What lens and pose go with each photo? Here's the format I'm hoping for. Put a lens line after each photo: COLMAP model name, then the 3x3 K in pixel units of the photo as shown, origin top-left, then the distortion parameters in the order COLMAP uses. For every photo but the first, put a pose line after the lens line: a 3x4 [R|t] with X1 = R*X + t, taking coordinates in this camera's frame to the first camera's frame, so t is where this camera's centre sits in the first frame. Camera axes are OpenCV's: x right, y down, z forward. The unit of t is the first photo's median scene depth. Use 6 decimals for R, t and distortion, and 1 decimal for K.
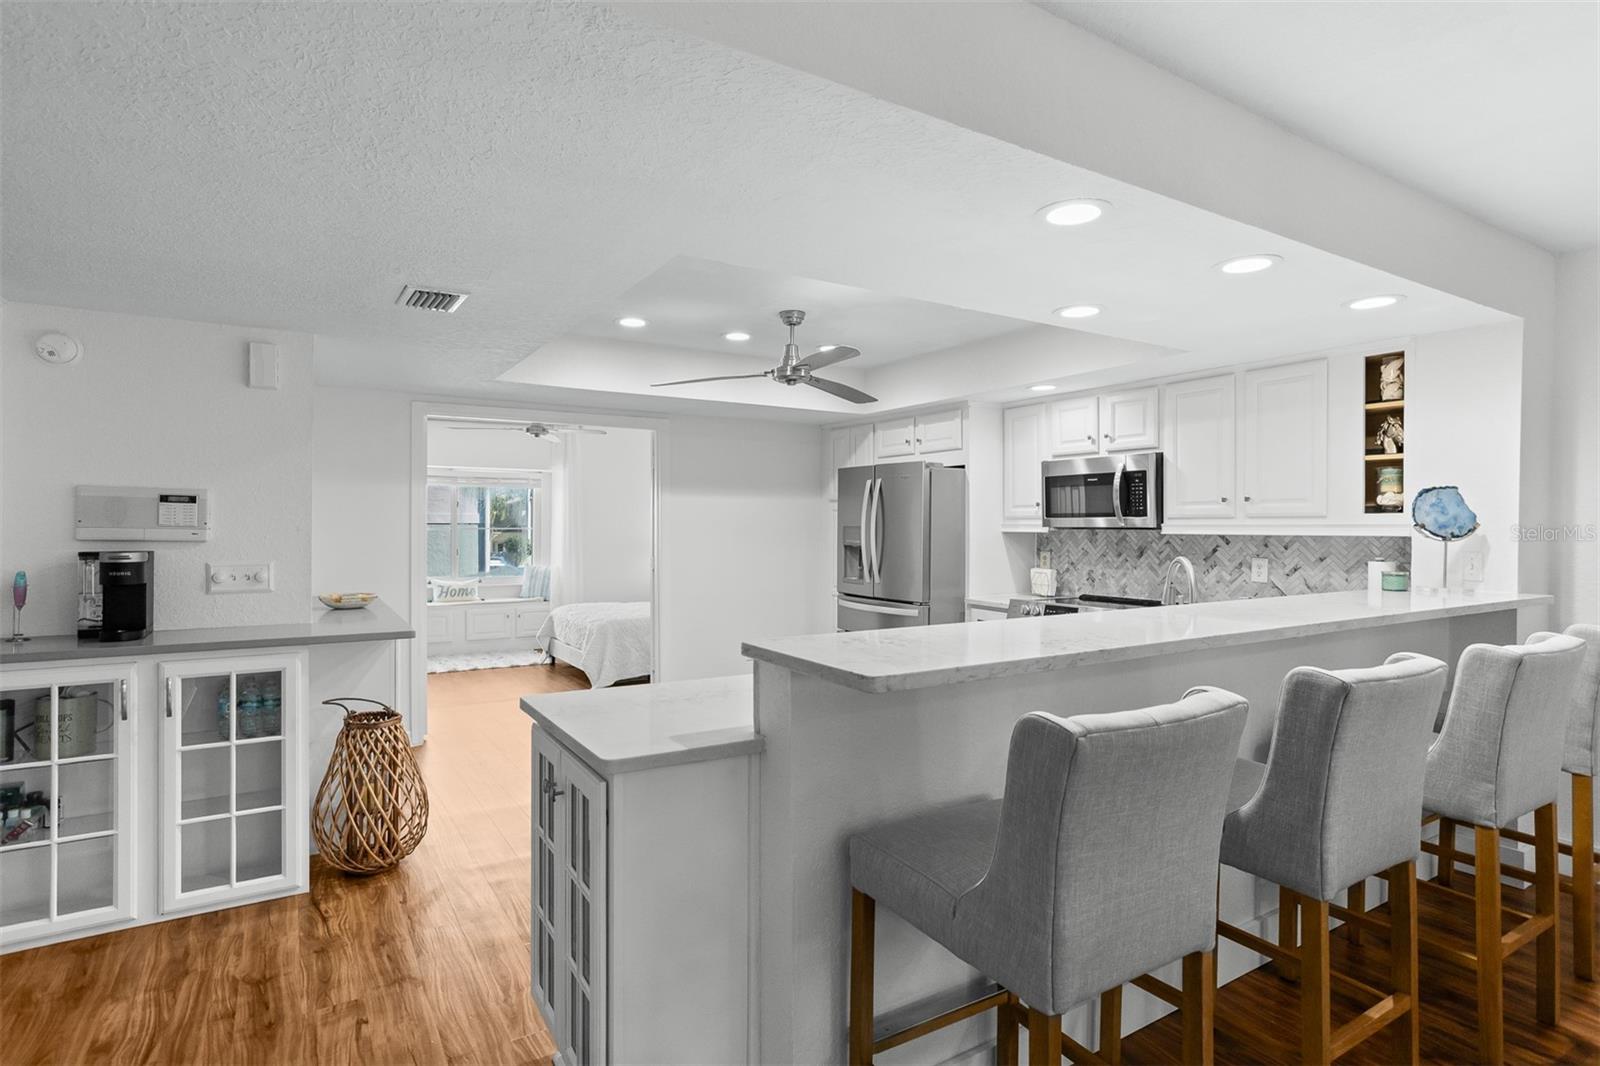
lens RADIAL K [[868.4, 0, 855.7], [0, 868.4, 527.9], [0, 0, 1]] dist [-0.070281, 0.043940]
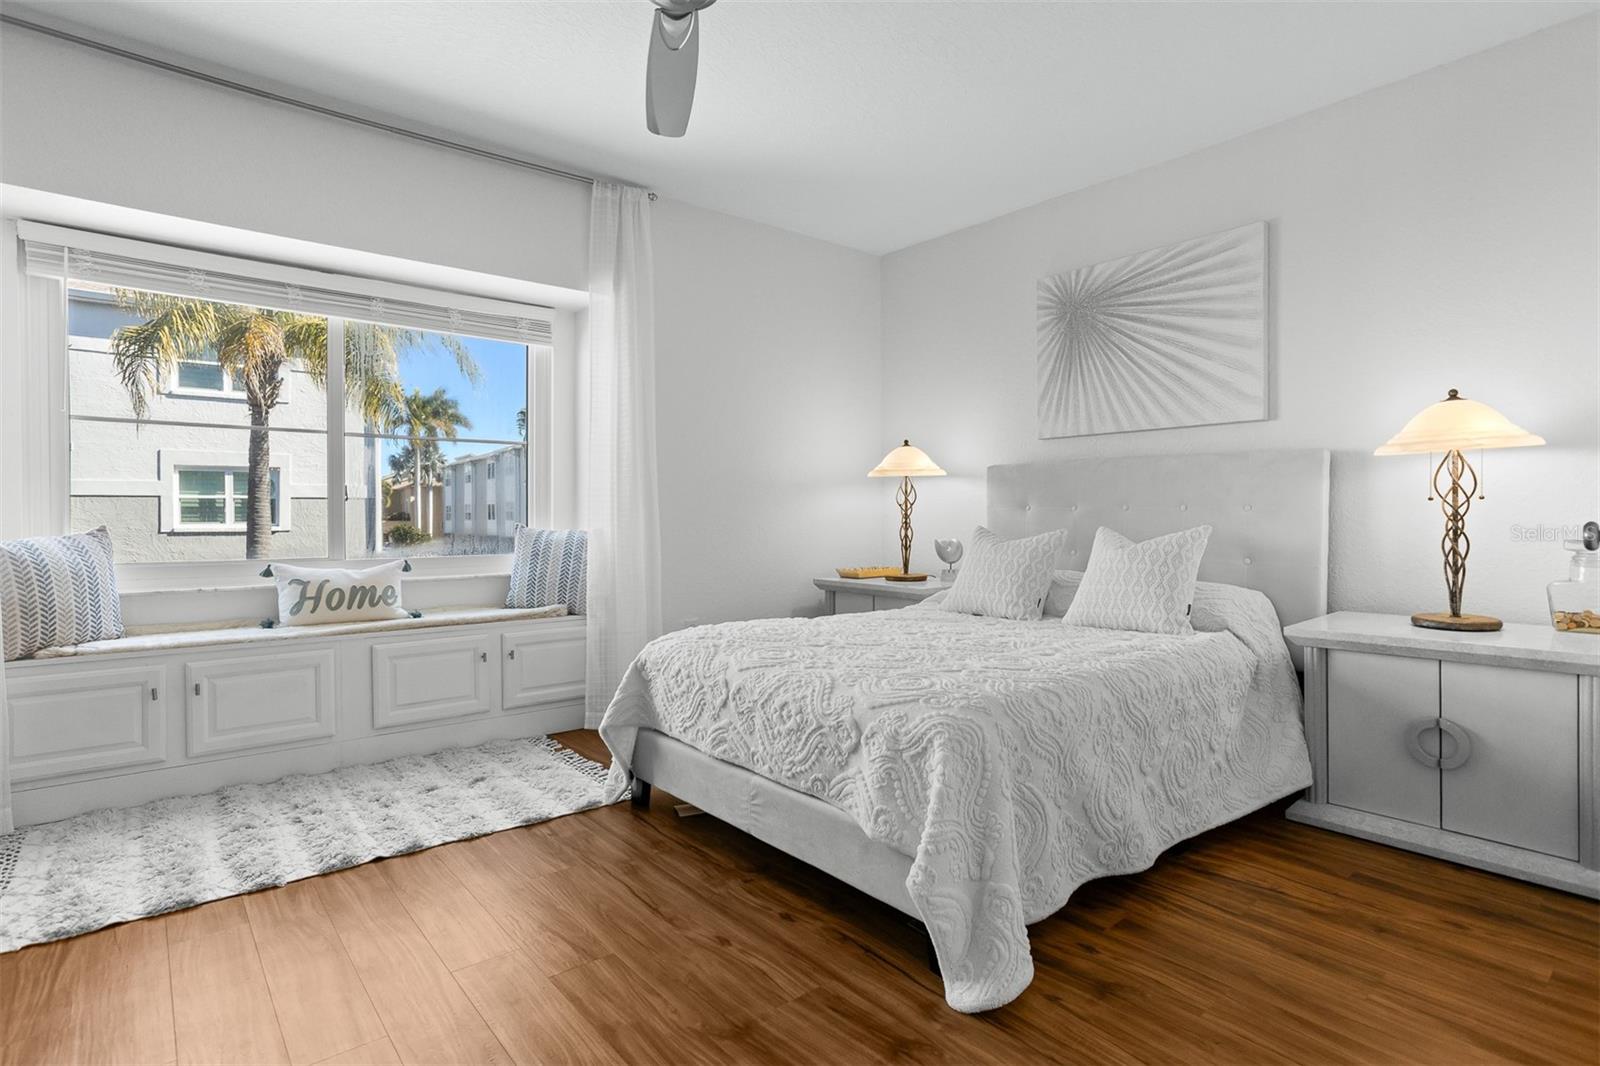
lens RADIAL K [[812.7, 0, 823.4], [0, 812.7, 531.4], [0, 0, 1]] dist [-0.059665, 0.034353]
pose [[0.994274, -0.009614, 0.106431, -0.304802], [0.008055, 0.999854, 0.015063, 0.043953], [-0.106561, -0.014119, 0.994206, 0.653284]]
